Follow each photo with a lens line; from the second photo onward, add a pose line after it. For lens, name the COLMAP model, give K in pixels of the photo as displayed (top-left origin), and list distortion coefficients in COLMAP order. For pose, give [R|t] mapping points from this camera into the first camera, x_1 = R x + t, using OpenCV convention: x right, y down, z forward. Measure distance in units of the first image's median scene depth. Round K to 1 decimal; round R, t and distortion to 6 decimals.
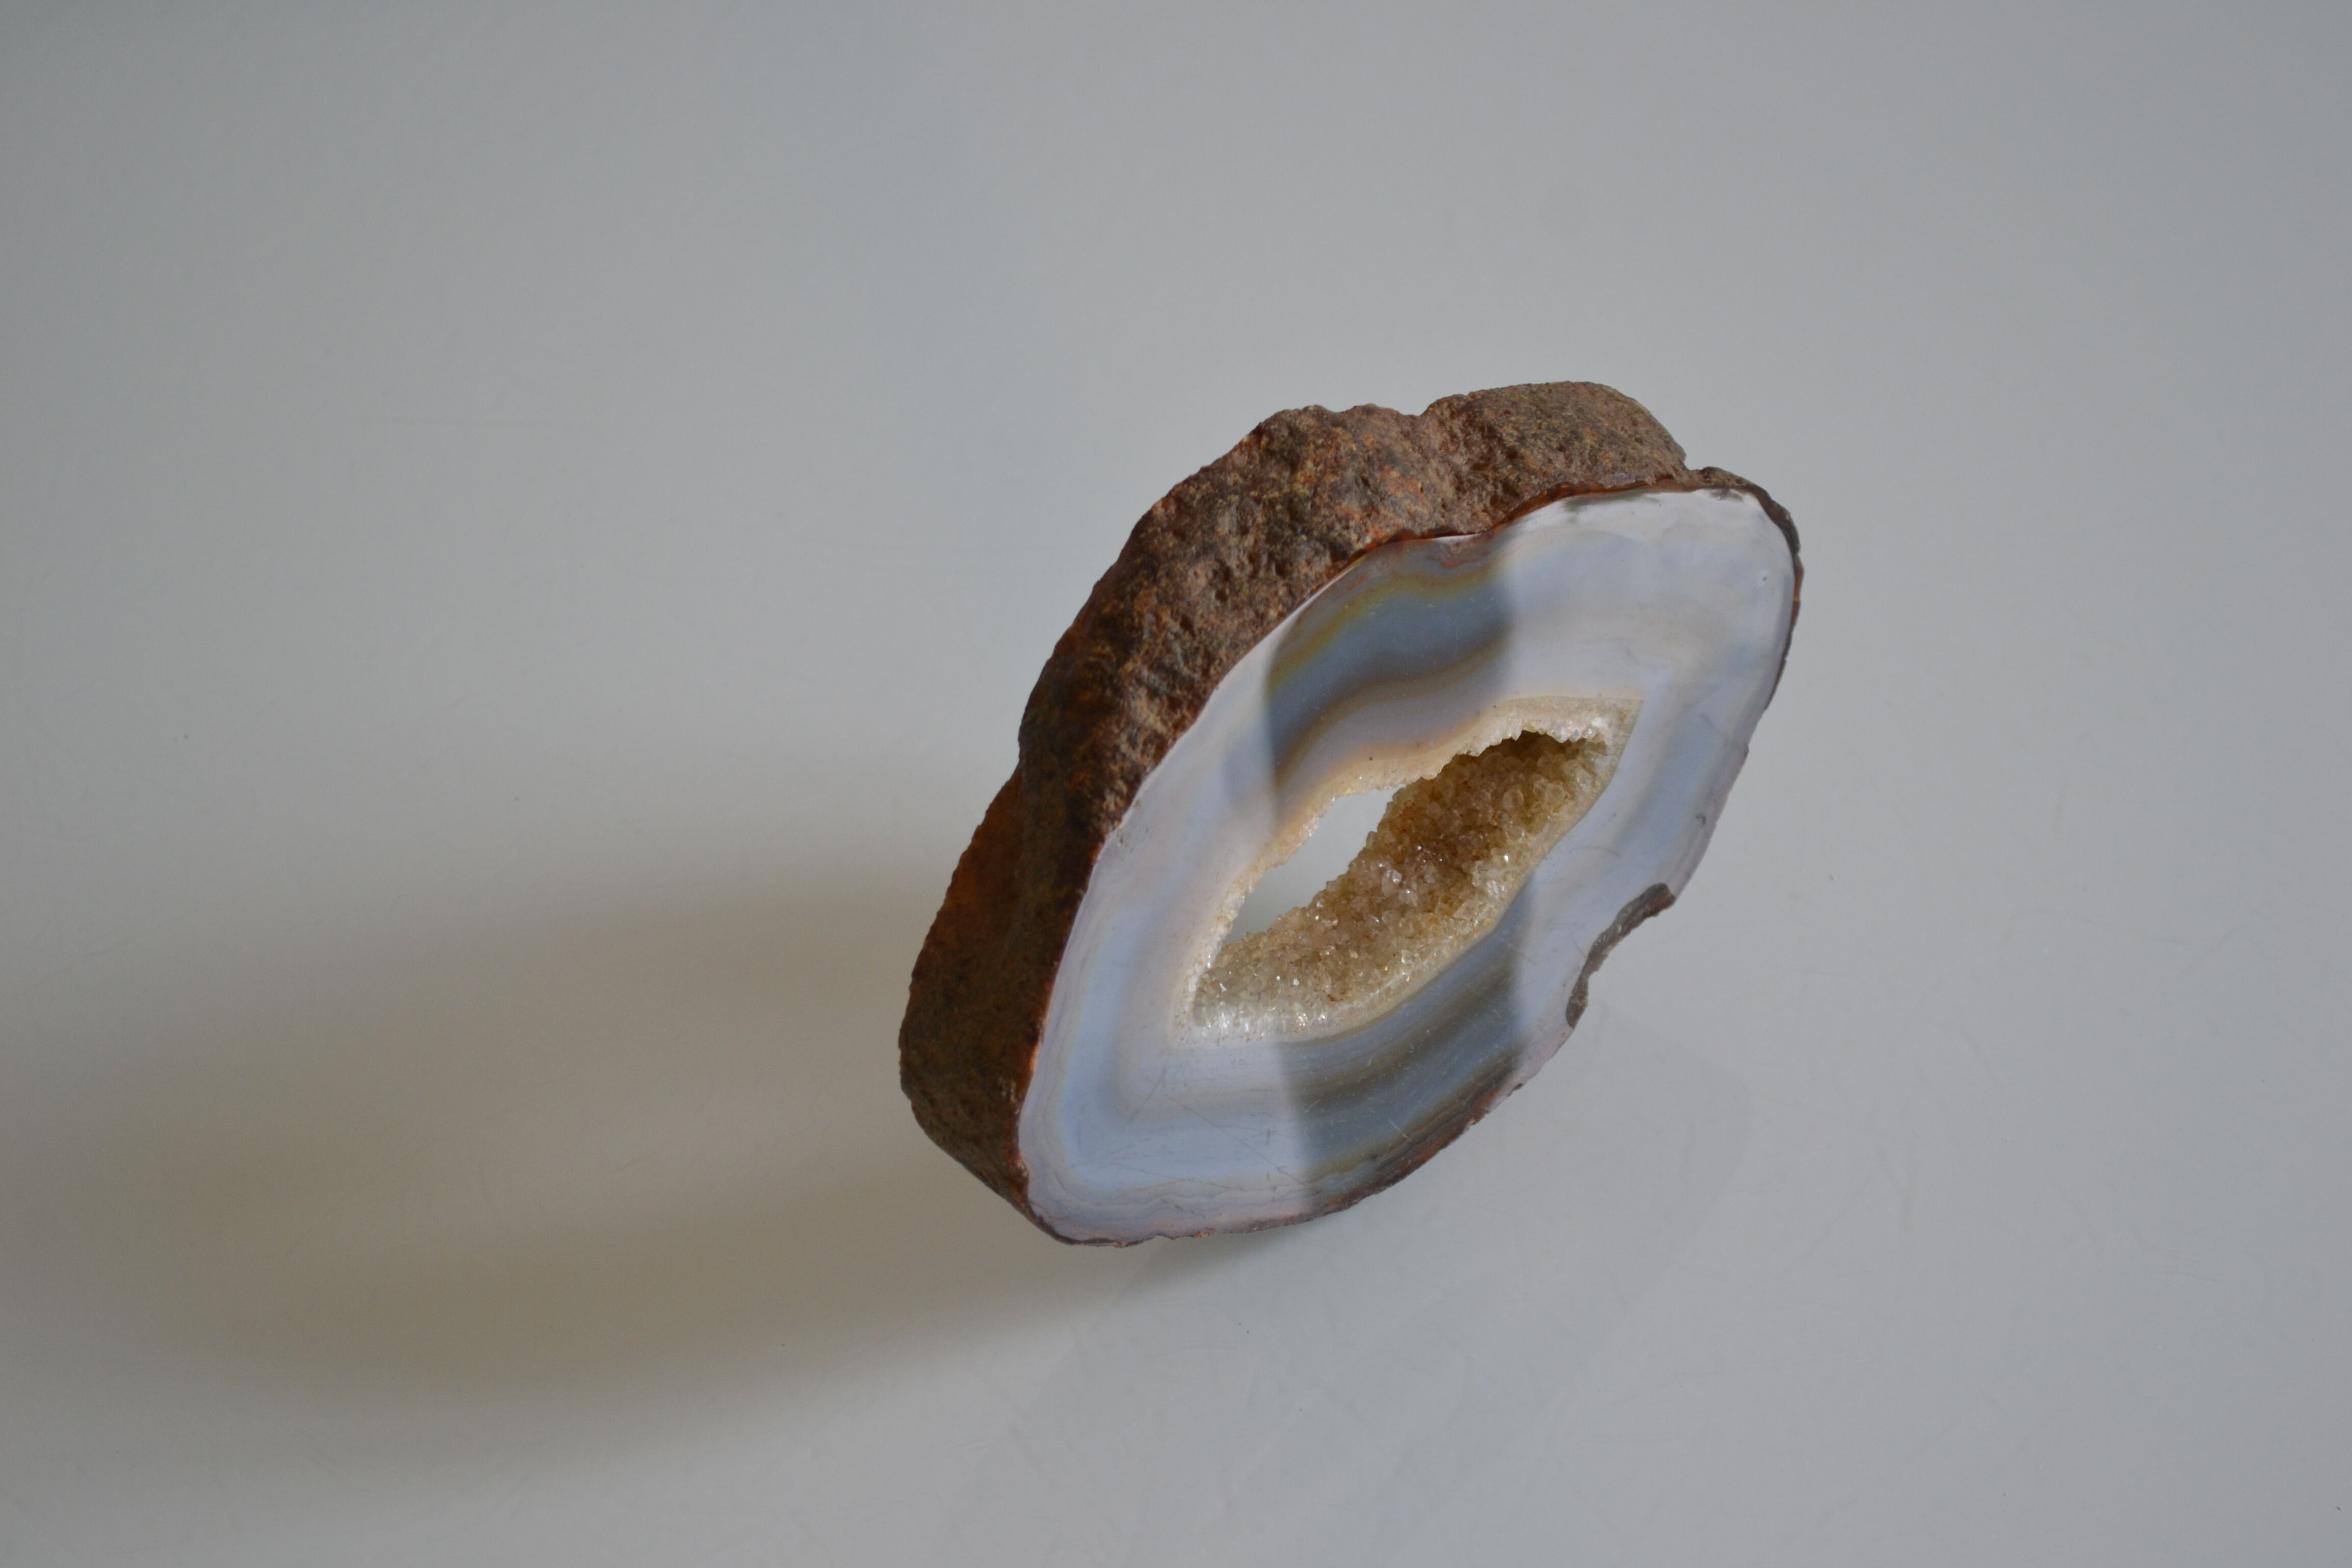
lens RADIAL K [[5270.8, 0, 1182.3], [0, 5270.8, 785.5], [0, 0, 1]] dist [0.036177, 0.000000]
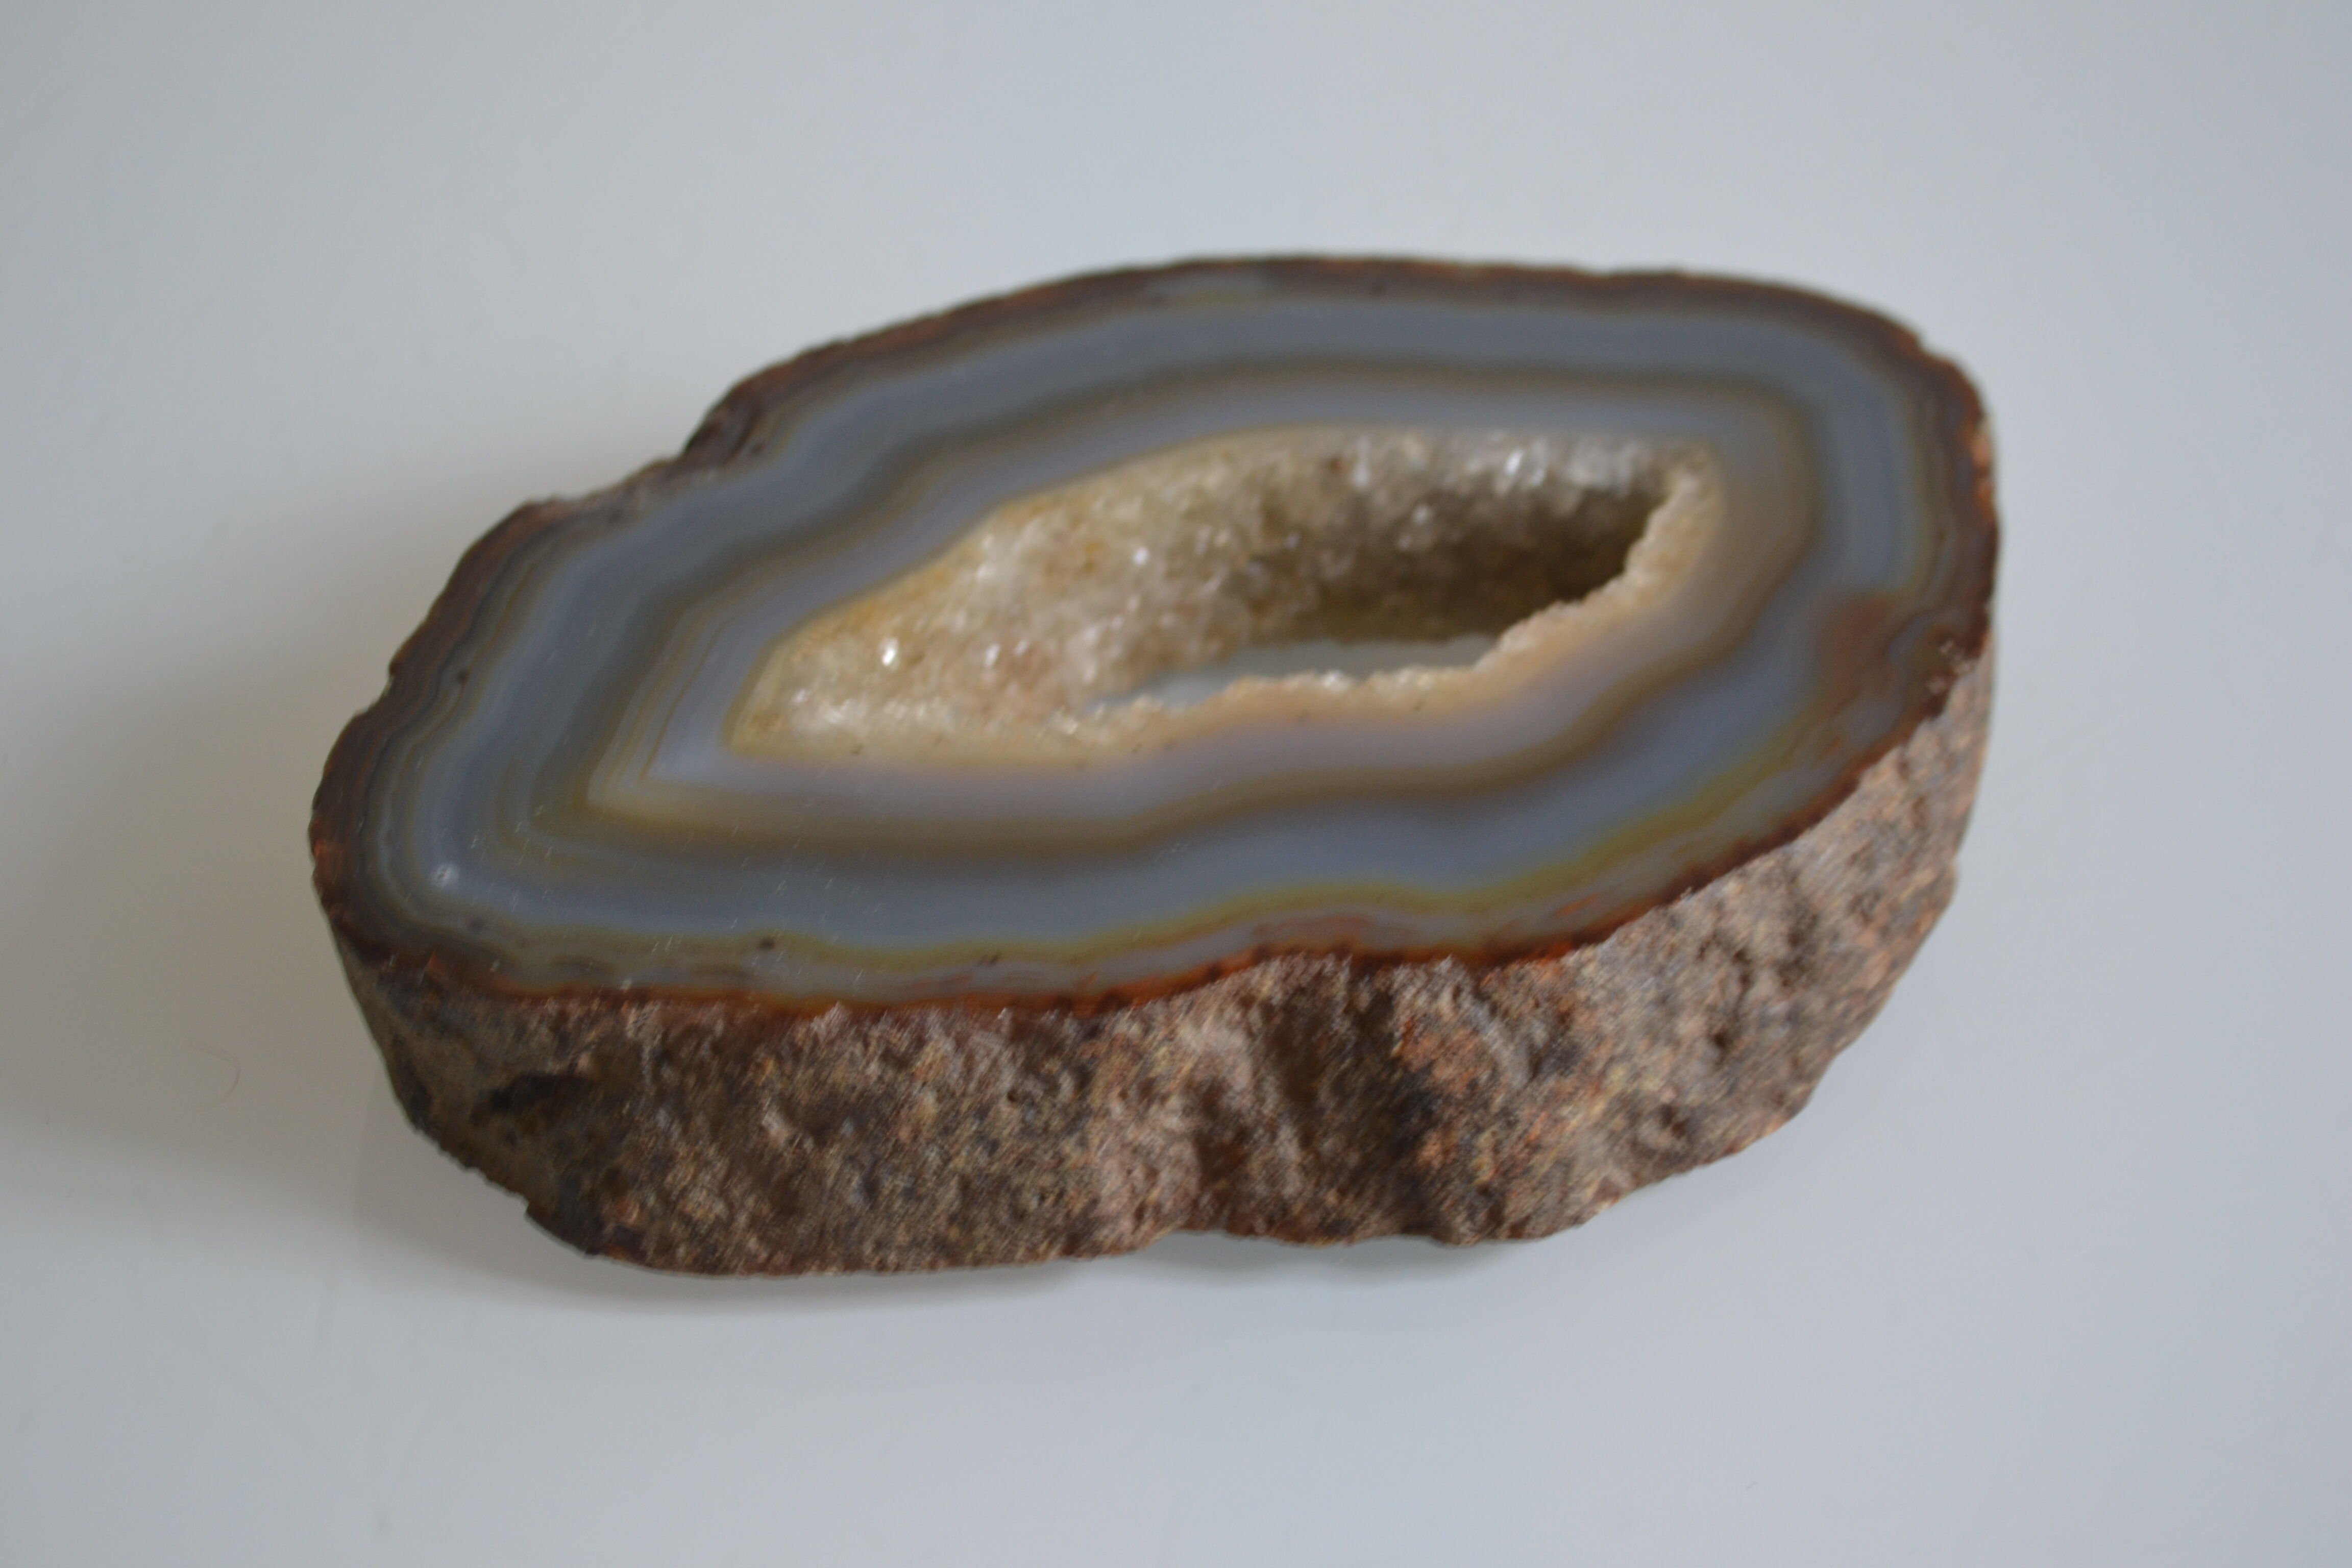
lens RADIAL K [[4297.2, 0, 1193.4], [0, 4297.2, 788.4], [0, 0, 1]] dist [-0.013620, 0.000000]
pose [[-0.620490, -0.415296, -0.665223, 0.403154], [0.033856, -0.861662, 0.506353, -0.284073], [-0.783483, 0.291665, 0.548713, 0.753582]]
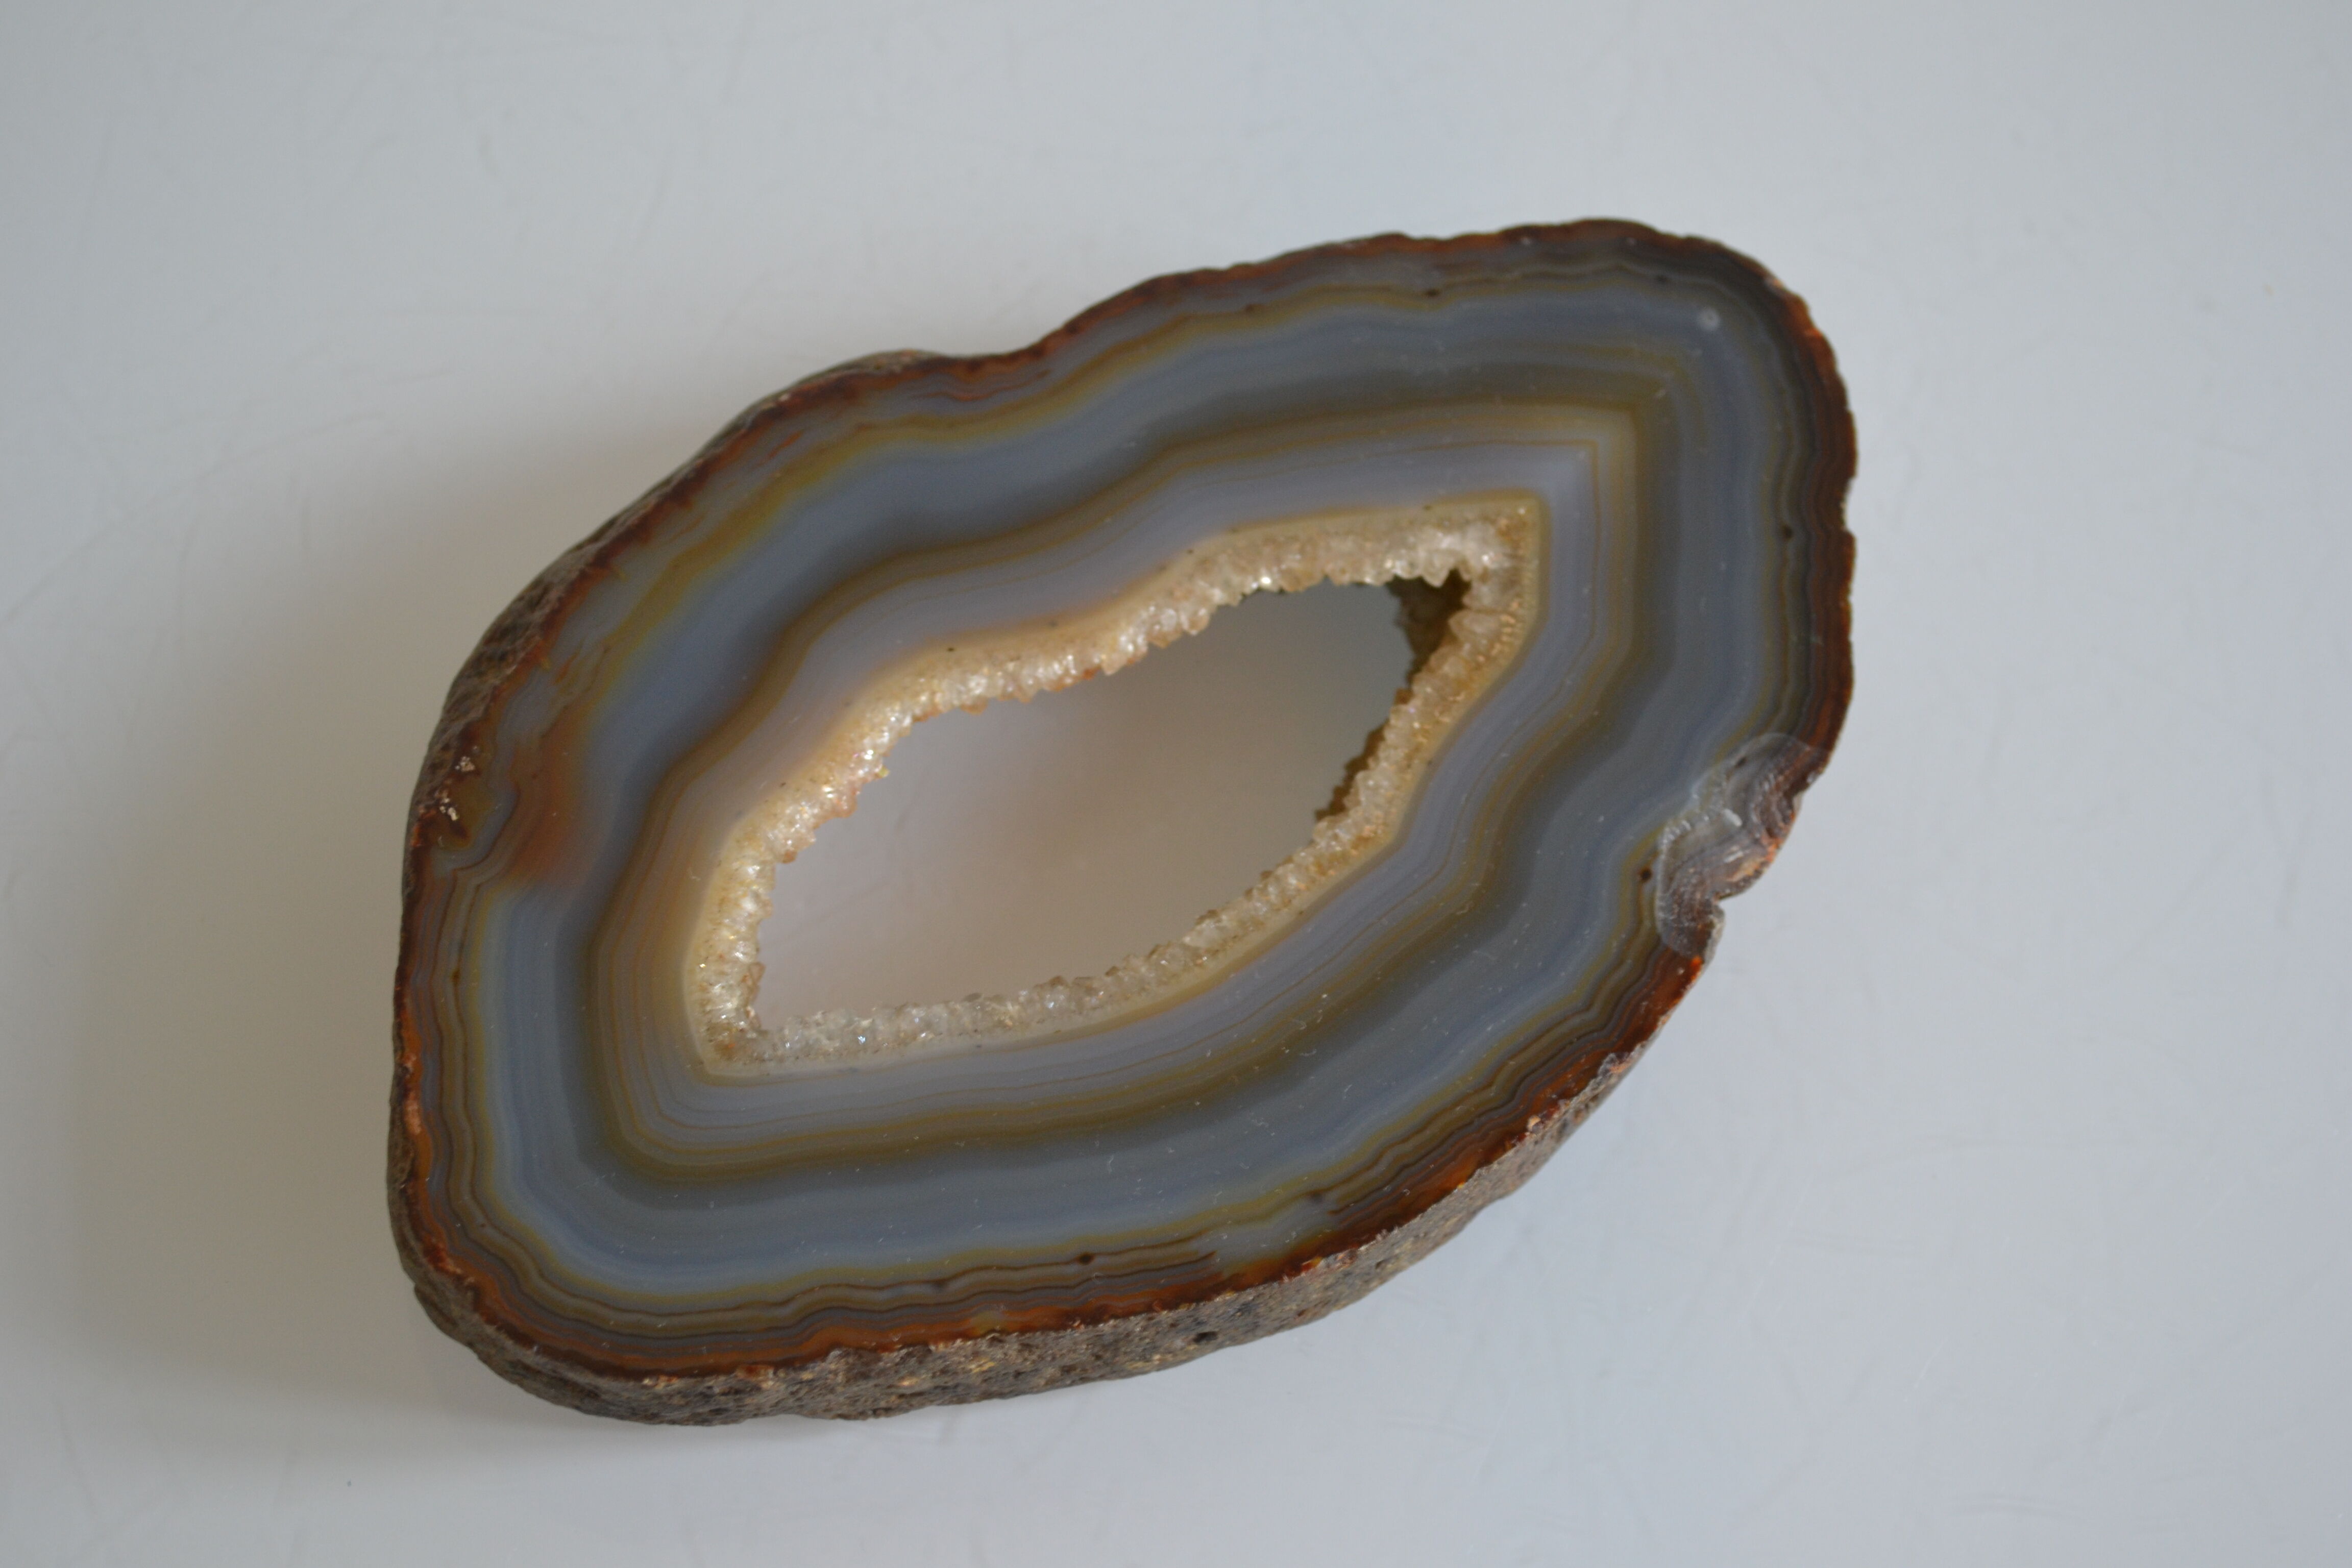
lens RADIAL K [[4297.2, 0, 1176.5], [0, 4297.2, 791.2], [0, 0, 1]] dist [-0.013620, 0.000000]
pose [[0.657883, -0.620978, -0.426117, 0.289886], [0.185321, 0.681887, -0.707592, 0.420630], [0.729963, 0.386544, 0.563682, 0.725363]]
